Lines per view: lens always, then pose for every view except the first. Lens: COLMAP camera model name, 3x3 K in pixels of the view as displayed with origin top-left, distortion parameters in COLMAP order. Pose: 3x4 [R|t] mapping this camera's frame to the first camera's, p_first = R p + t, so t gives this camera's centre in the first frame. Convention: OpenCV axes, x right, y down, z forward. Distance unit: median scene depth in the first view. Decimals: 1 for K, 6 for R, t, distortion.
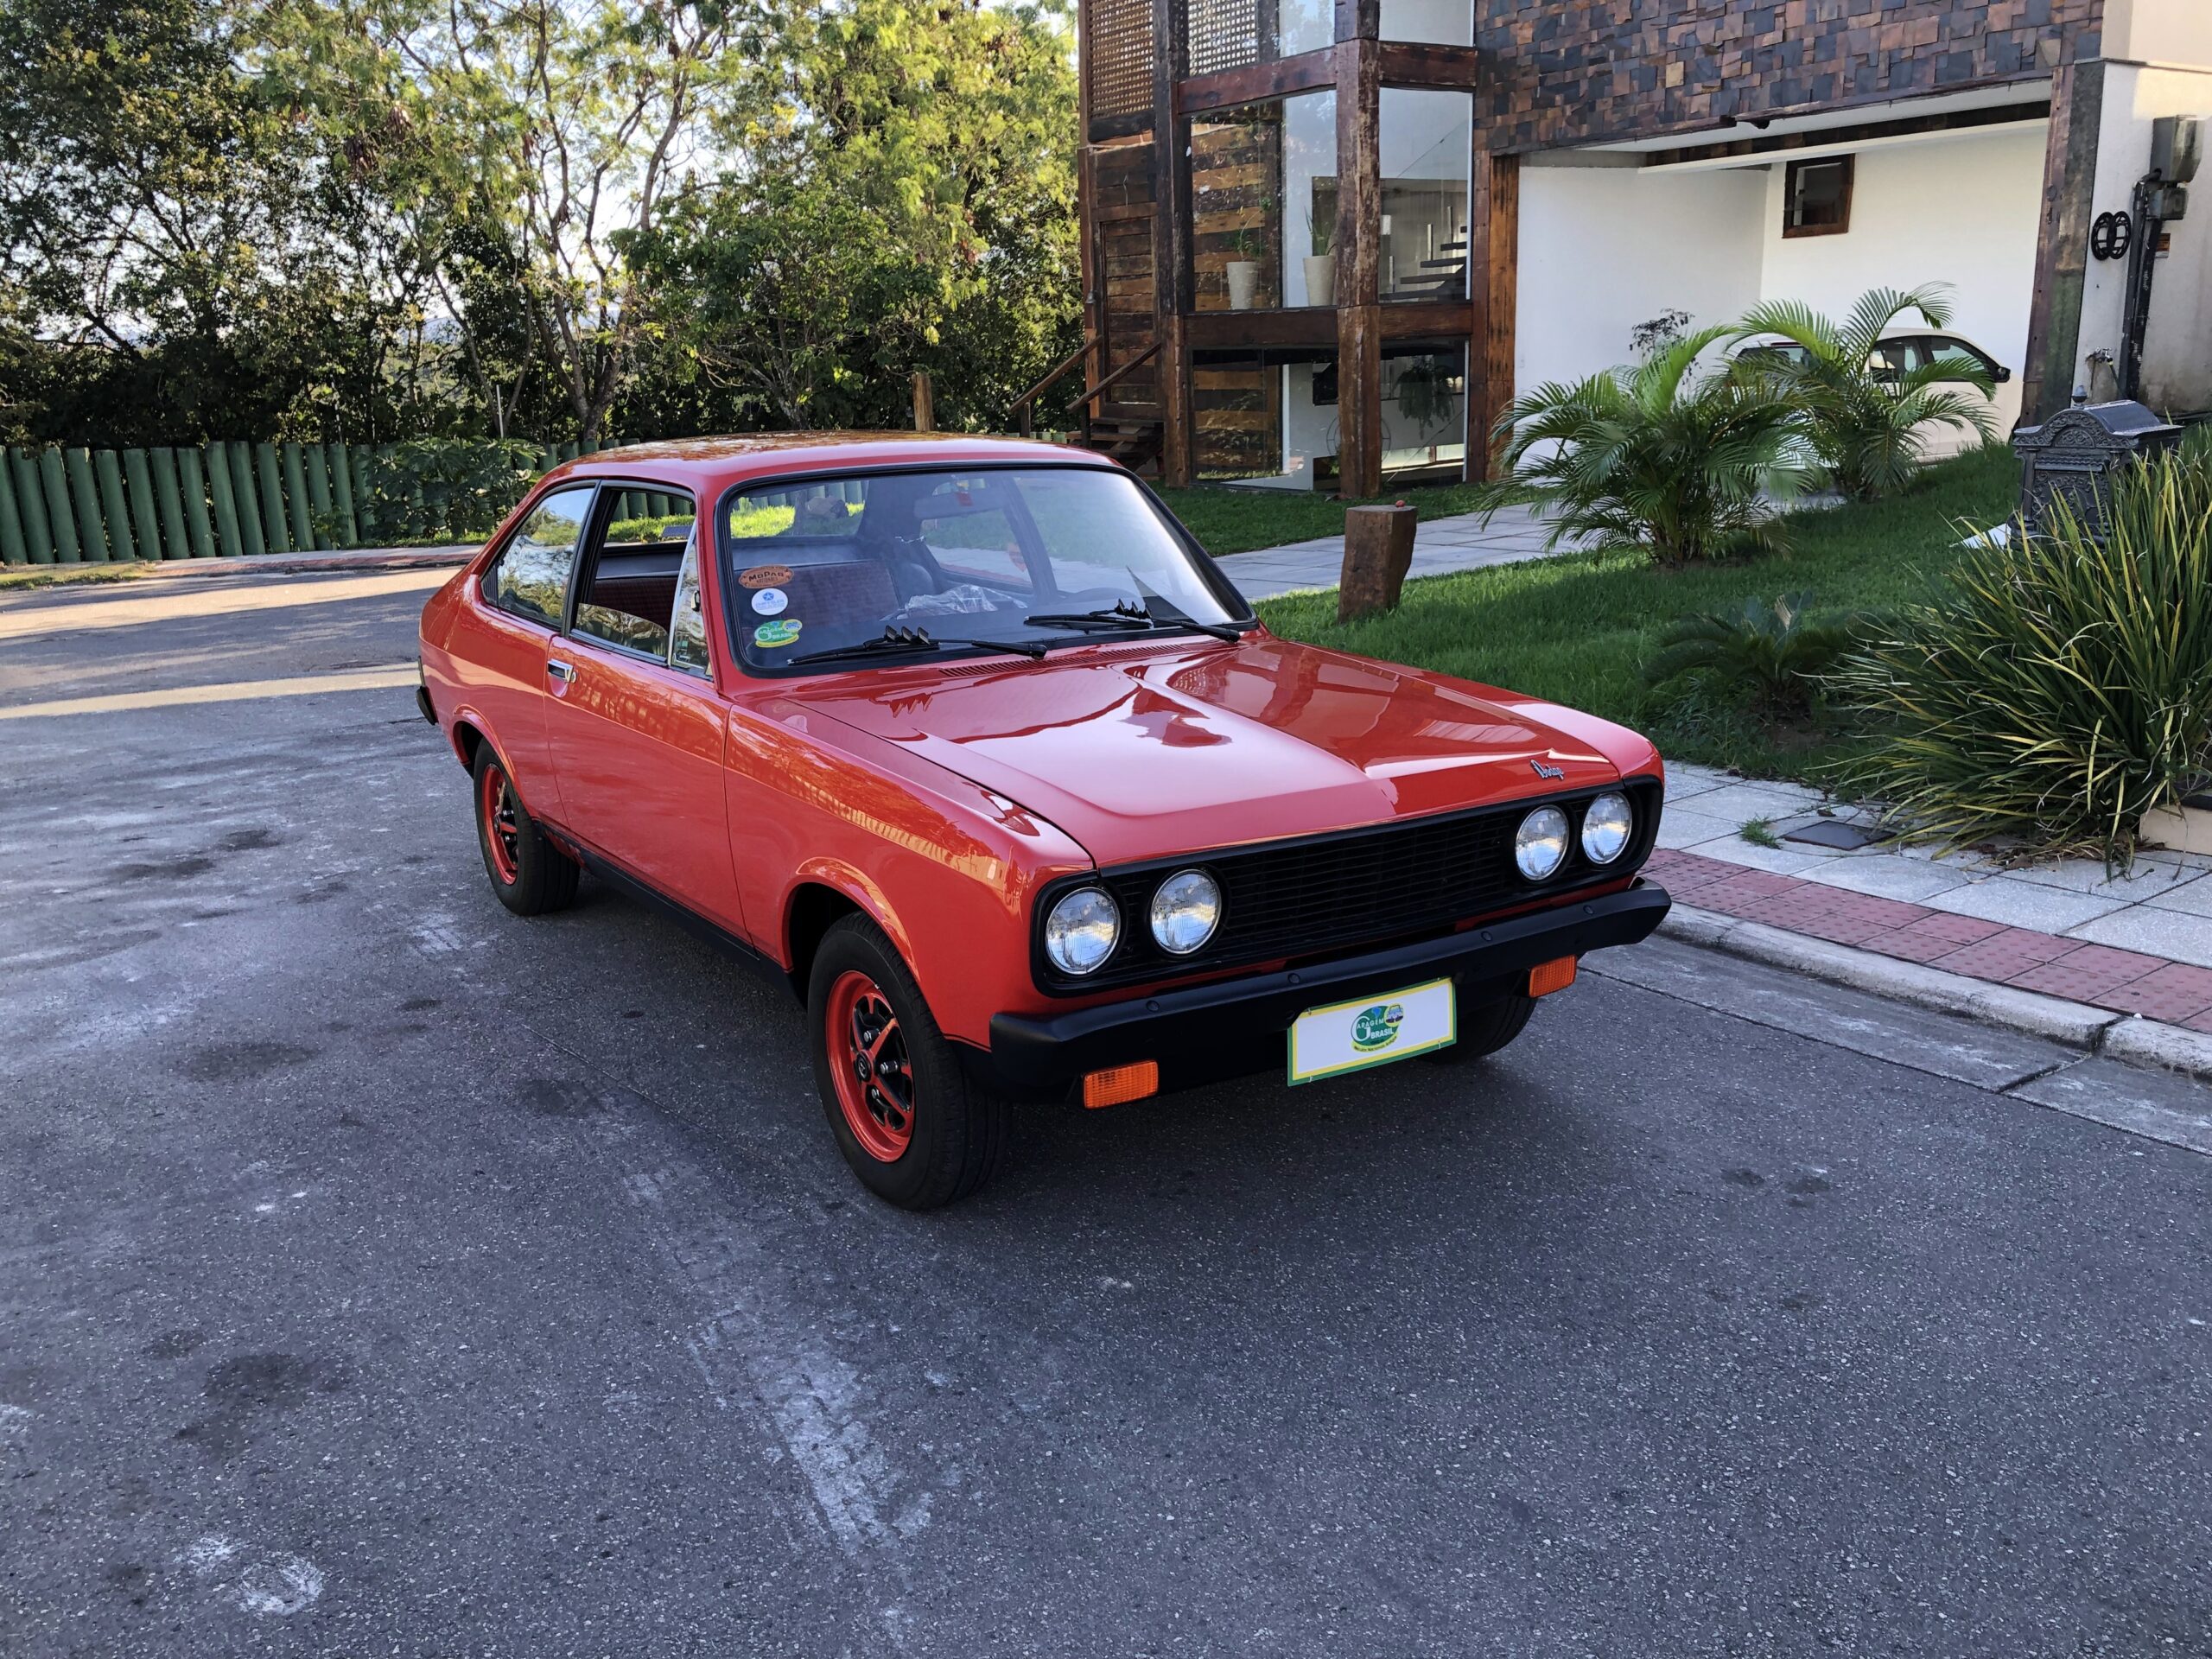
lens RADIAL K [[1839.7, 0, 1033.2], [0, 1839.7, 774.4], [0, 0, 1]] dist [0.047345, -0.115181]
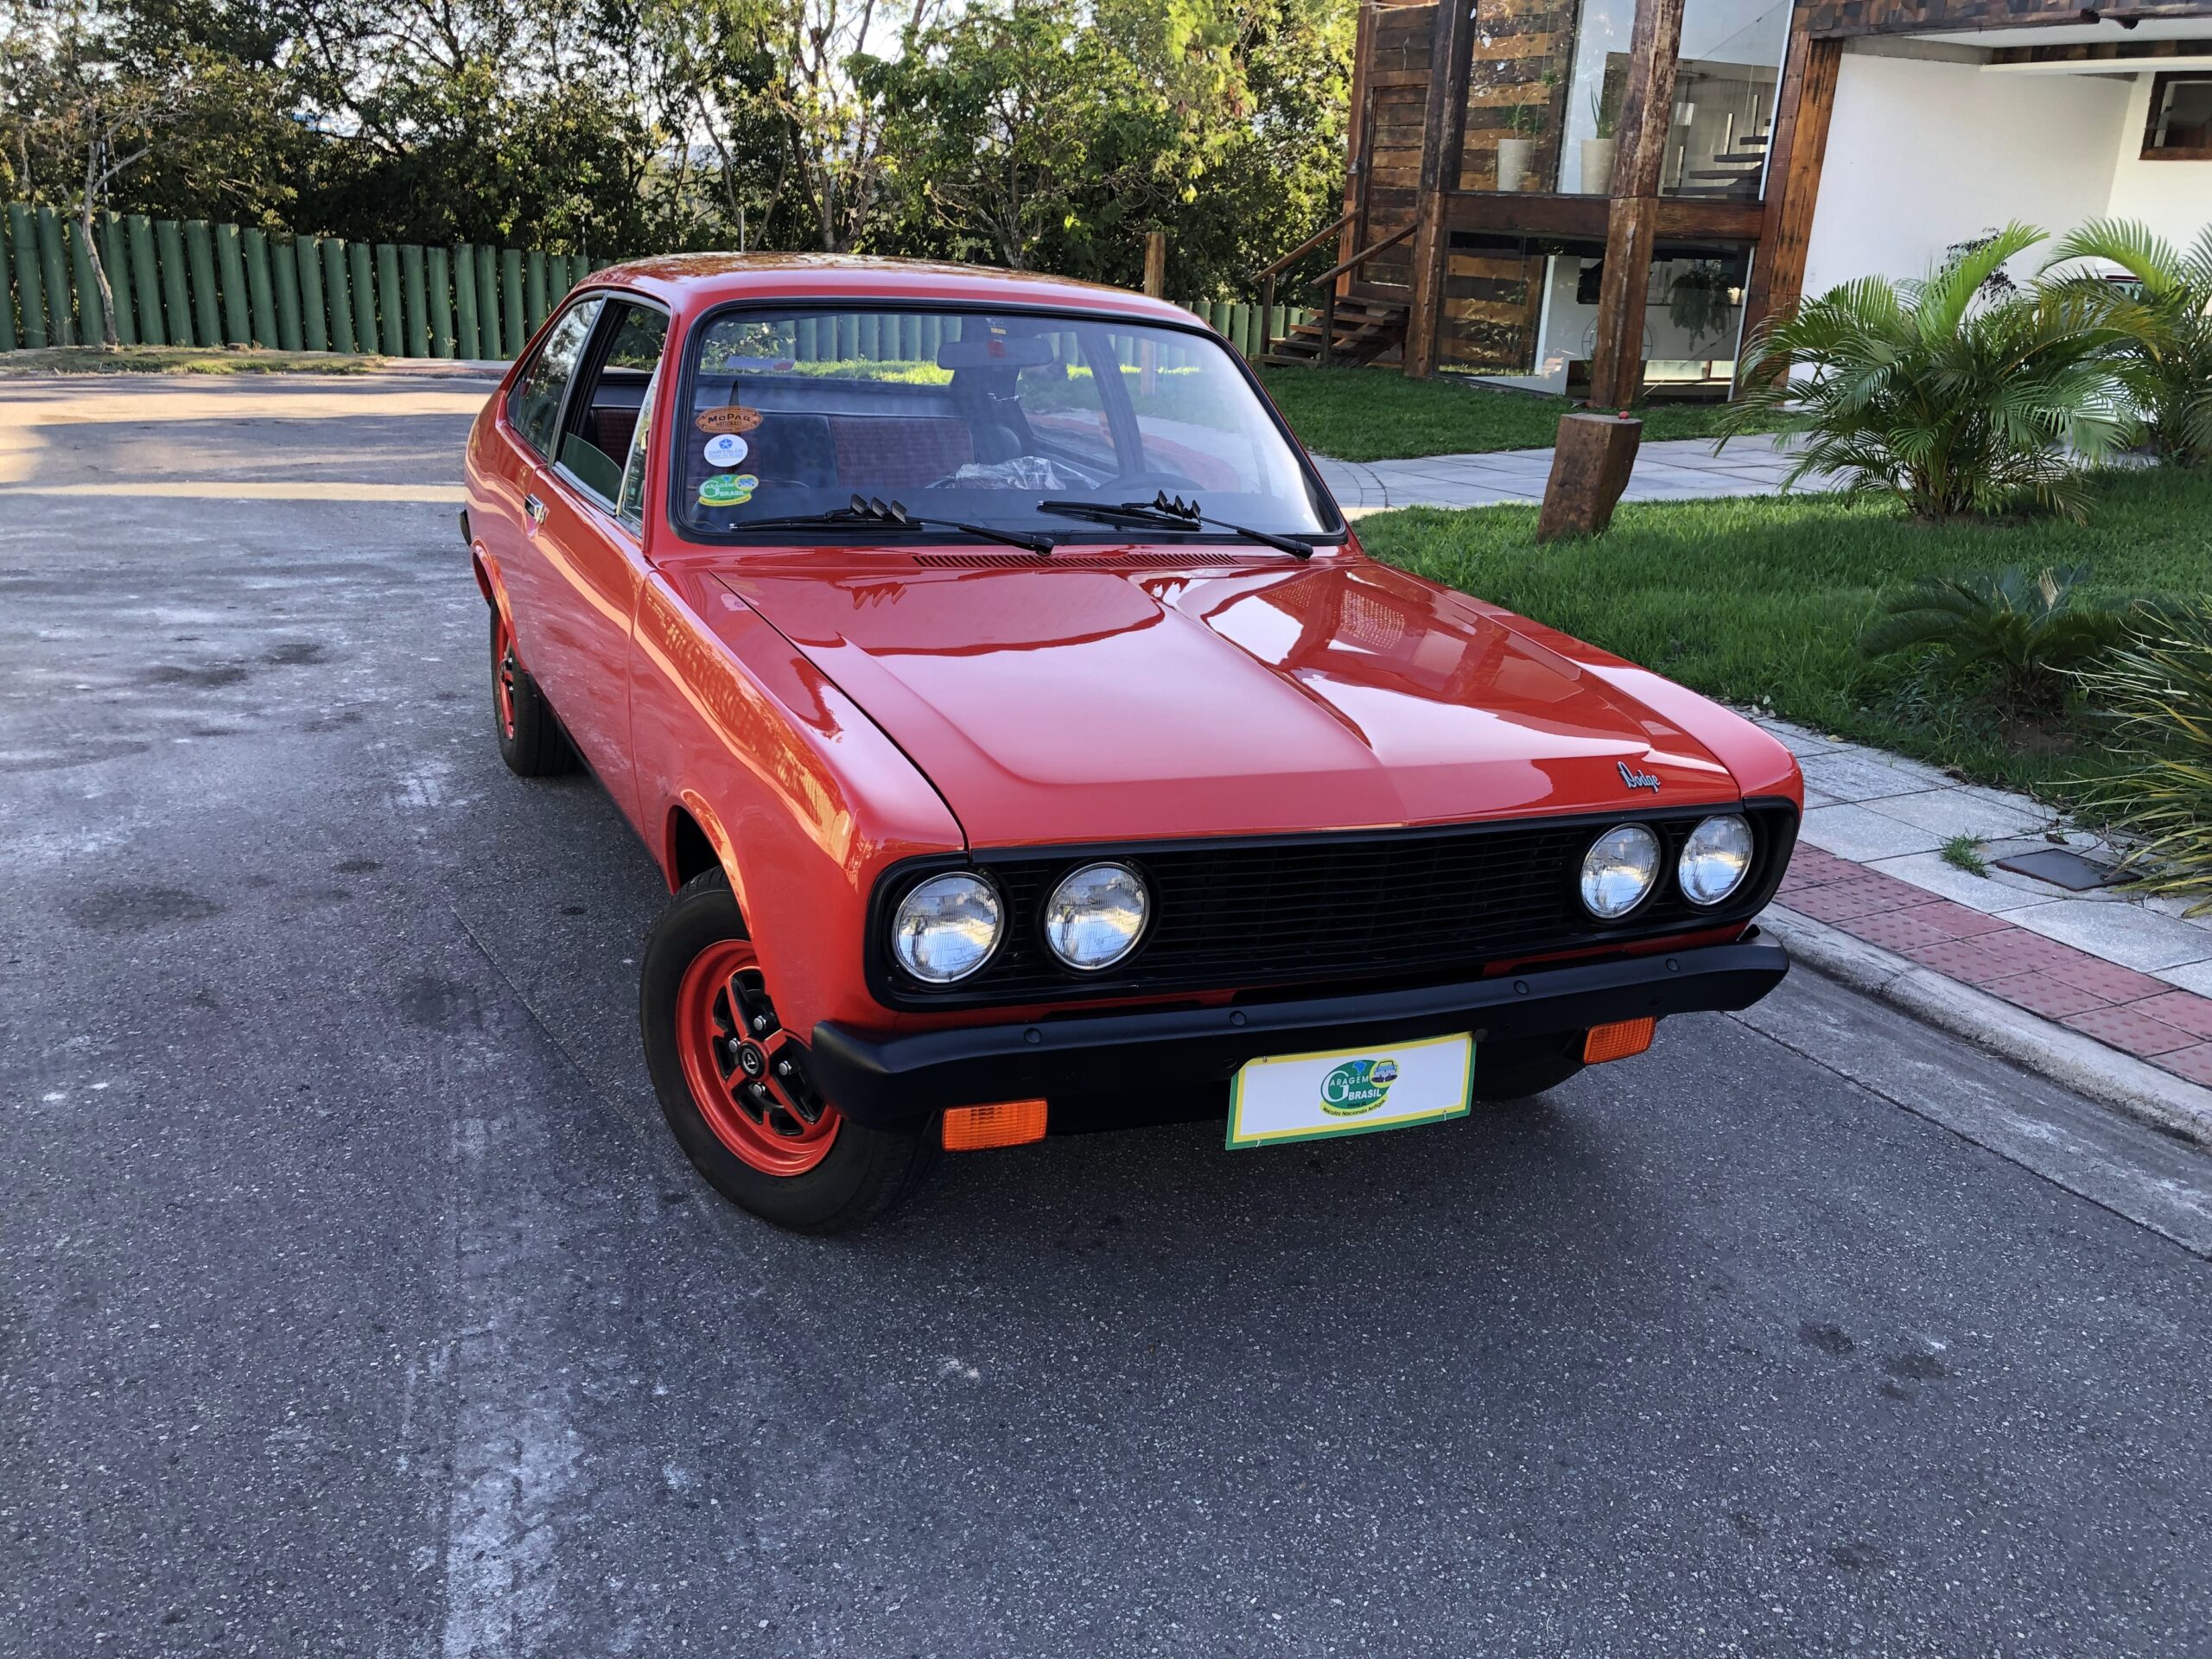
lens RADIAL K [[1793.5, 0, 1058.5], [0, 1793.5, 775.8], [0, 0, 1]] dist [-0.036584, 0.087190]
pose [[0.985232, 0.121202, -0.120945, 0.090535], [-0.111828, 0.990378, 0.081522, -0.024481], [0.129662, -0.066793, 0.989306, 0.167468]]
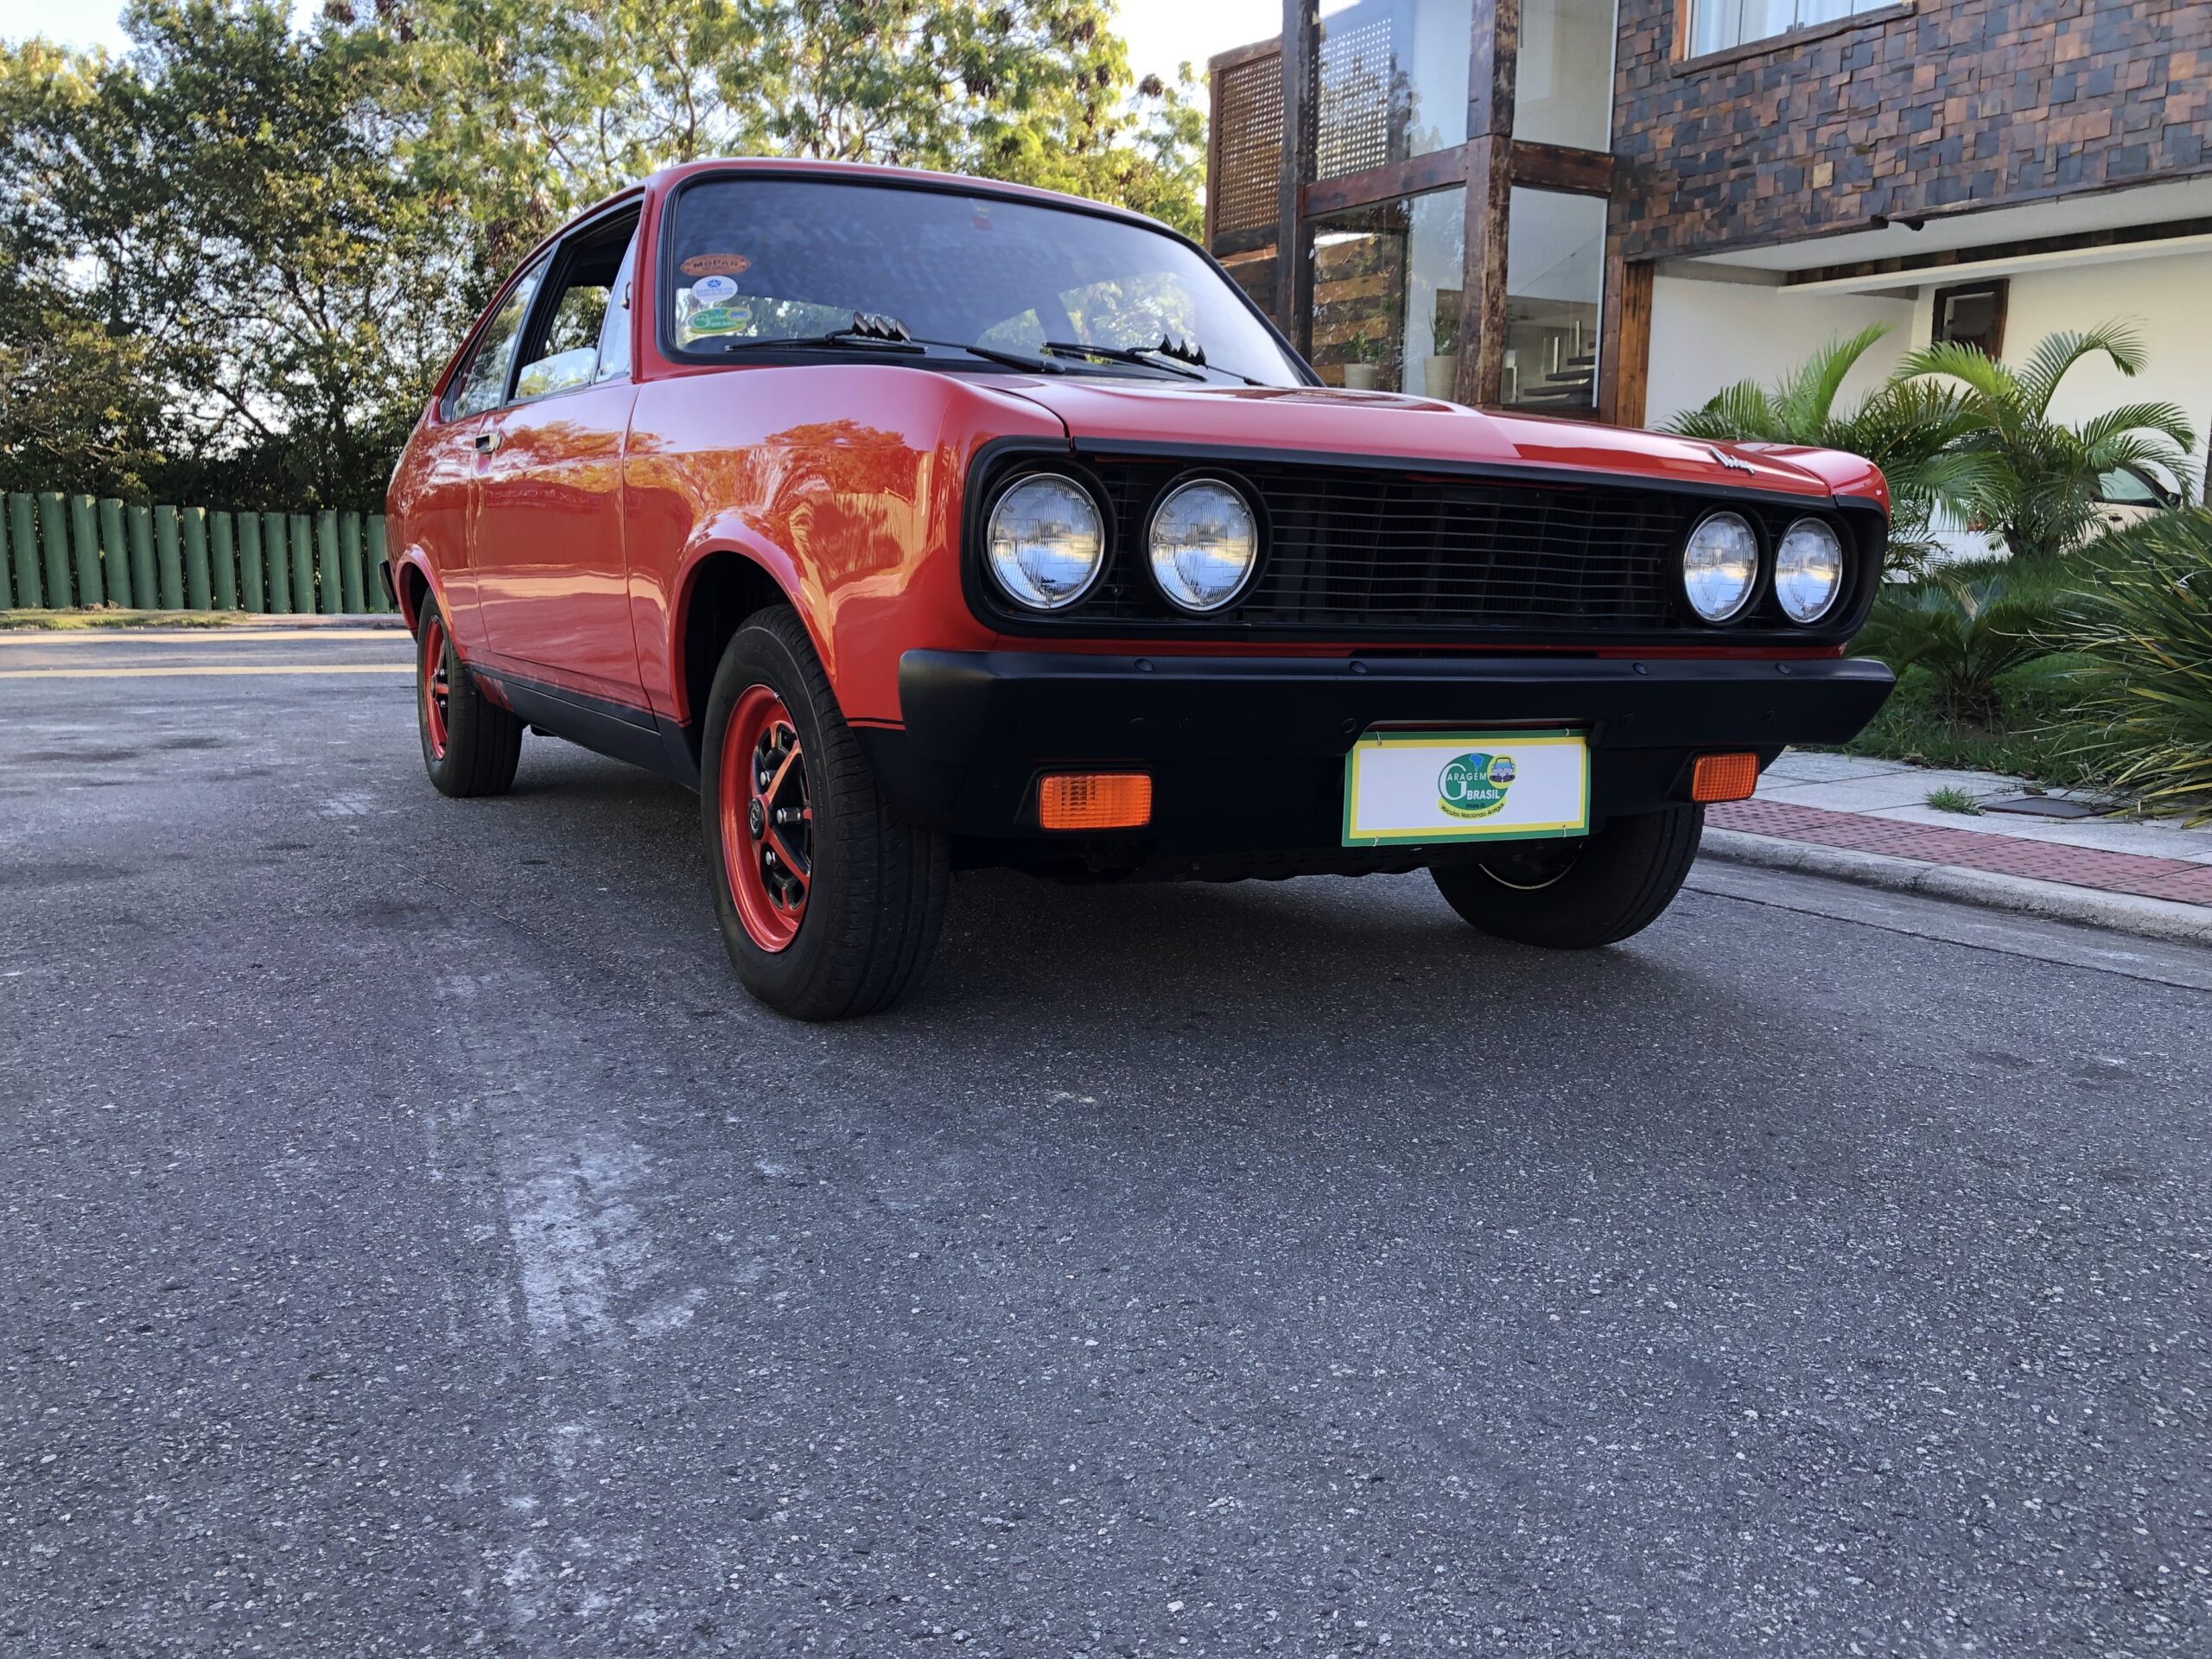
lens RADIAL K [[1766.8, 0, 1046.0], [0, 1766.8, 833.5], [0, 0, 1]] dist [0.036840, -0.069682]
pose [[0.996697, 0.057252, -0.057603, 0.041215], [-0.061801, 0.994832, -0.080560, 0.142534], [0.052693, 0.083854, 0.995084, 0.210460]]
